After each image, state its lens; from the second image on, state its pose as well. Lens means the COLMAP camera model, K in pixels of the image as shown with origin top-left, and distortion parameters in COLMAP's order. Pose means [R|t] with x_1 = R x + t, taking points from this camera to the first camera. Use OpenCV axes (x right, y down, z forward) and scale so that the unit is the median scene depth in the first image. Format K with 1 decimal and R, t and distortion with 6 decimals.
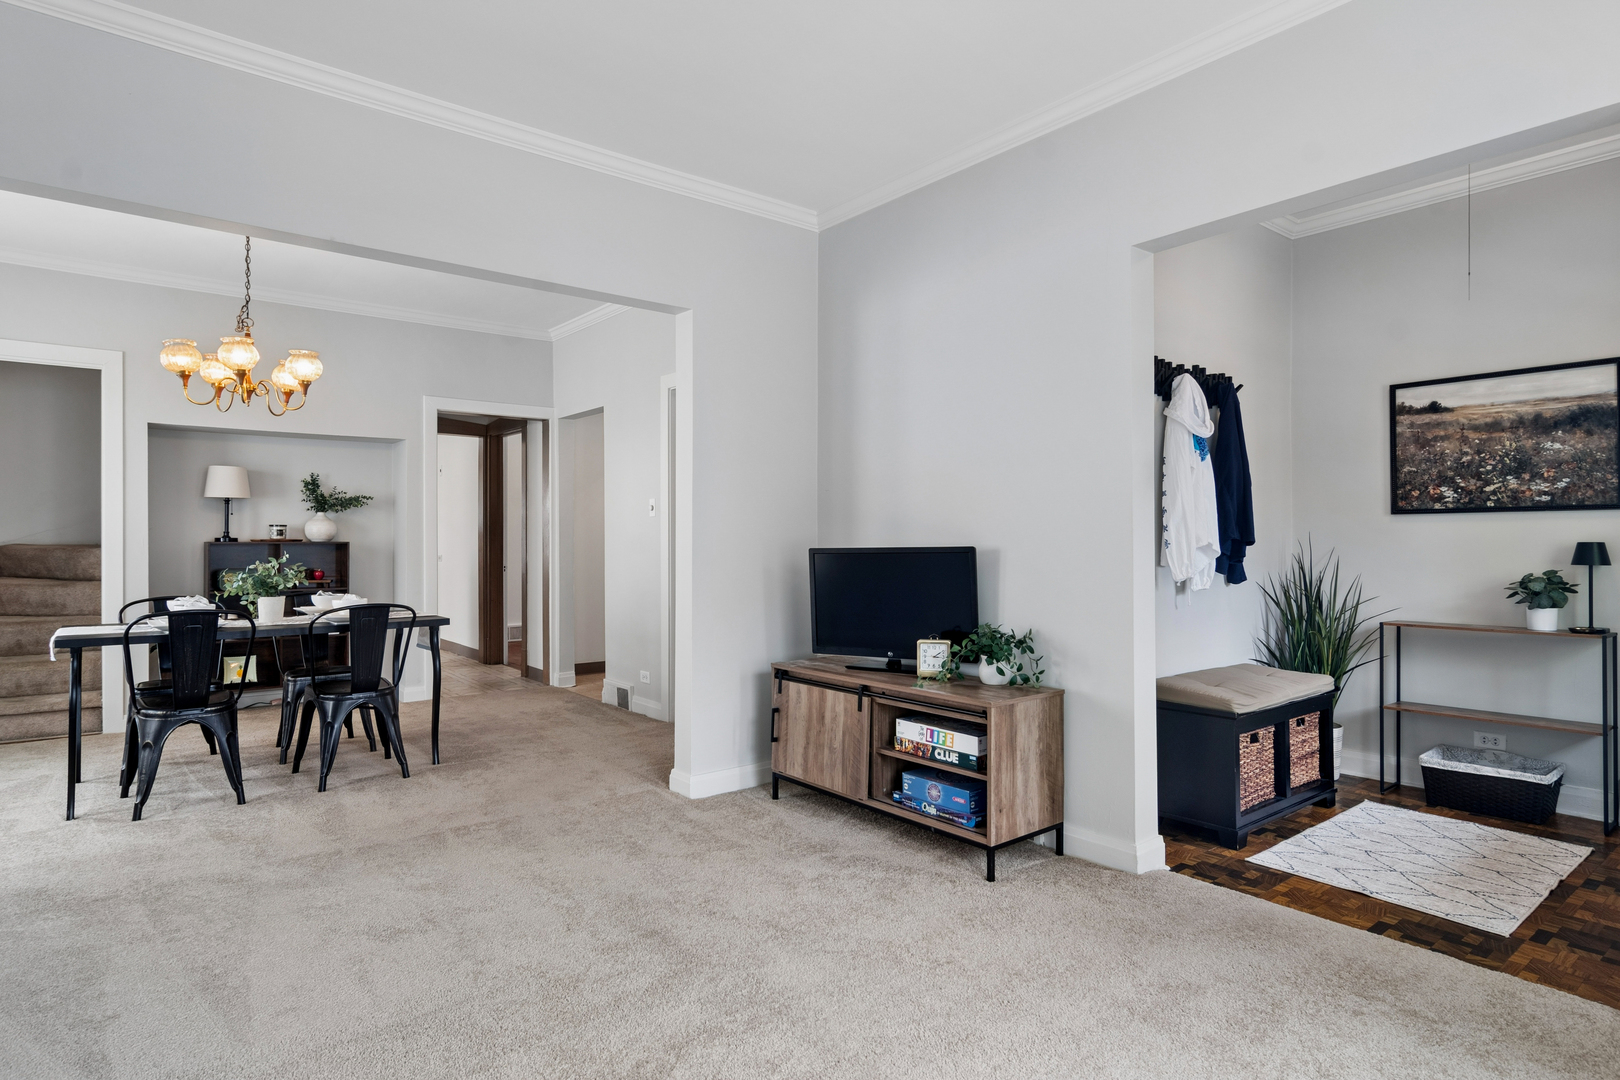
lens RADIAL K [[883.4, 0, 808.9], [0, 883.4, 536.5], [0, 0, 1]] dist [-0.000181, 0.000862]
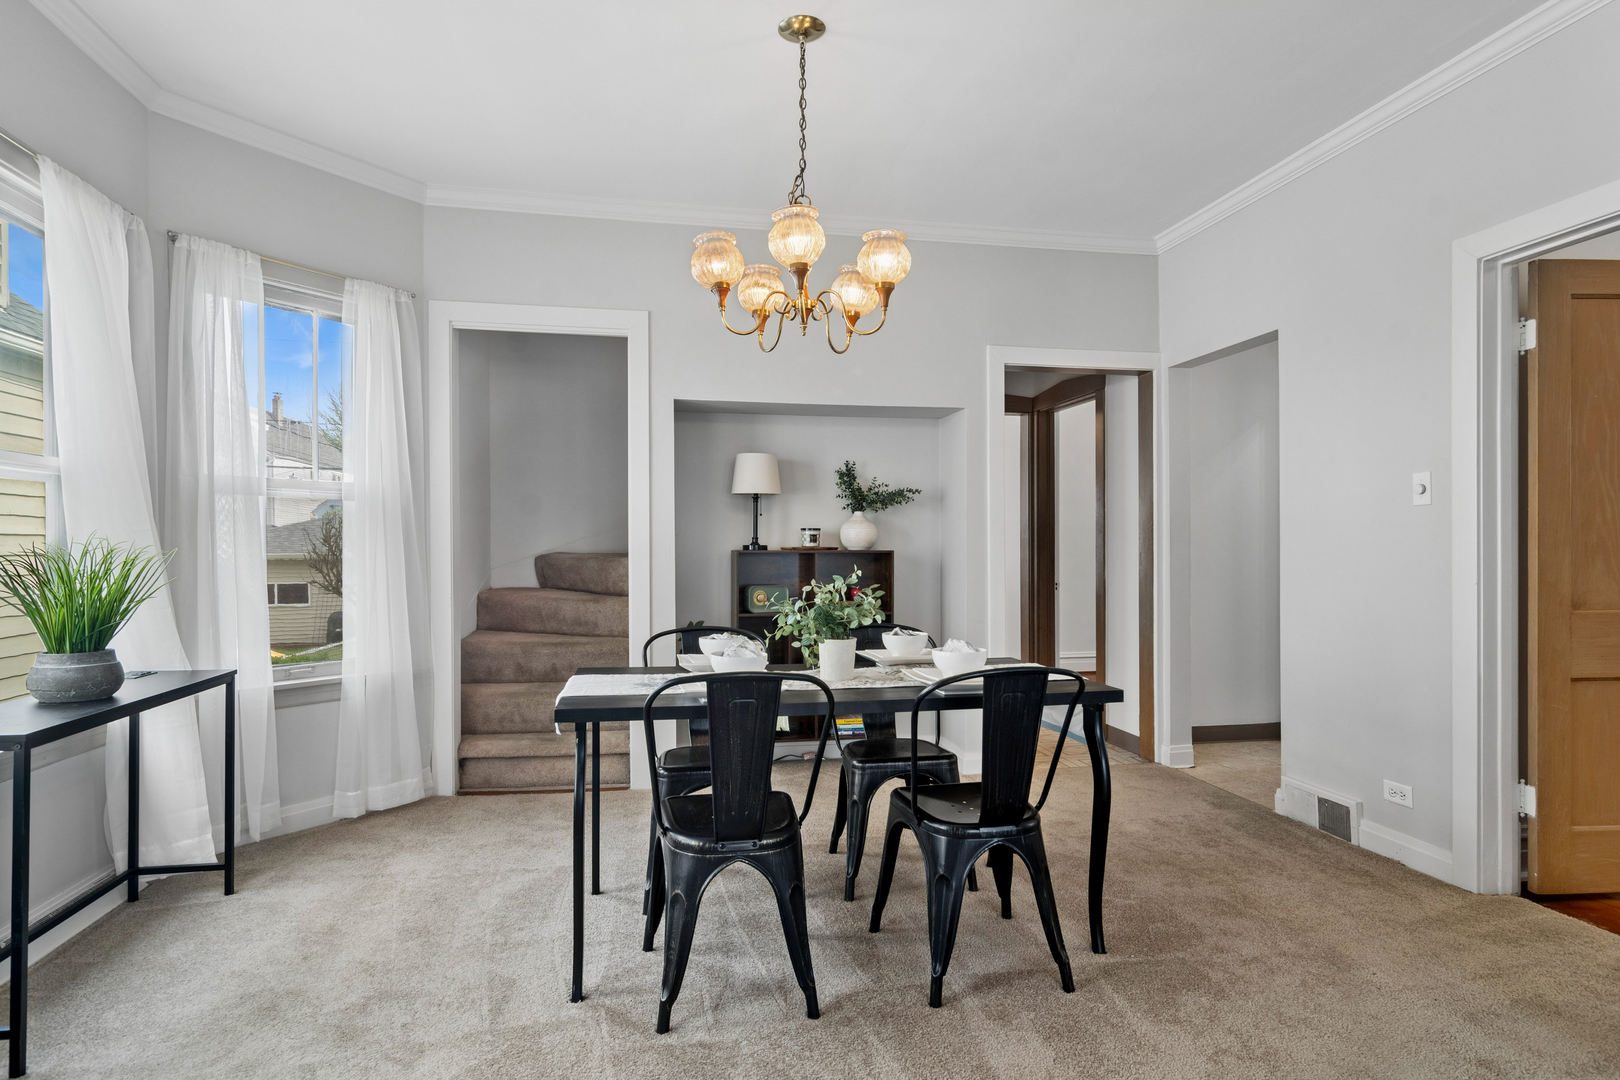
lens RADIAL K [[873.2, 0, 808.2], [0, 873.2, 557.3], [0, 0, 1]] dist [-0.000190, 0.000235]
pose [[0.883280, 0.004762, -0.468822, -0.607275], [0.001407, 0.999917, 0.012808, 0.005939], [0.468844, -0.011972, 0.883200, 0.803834]]
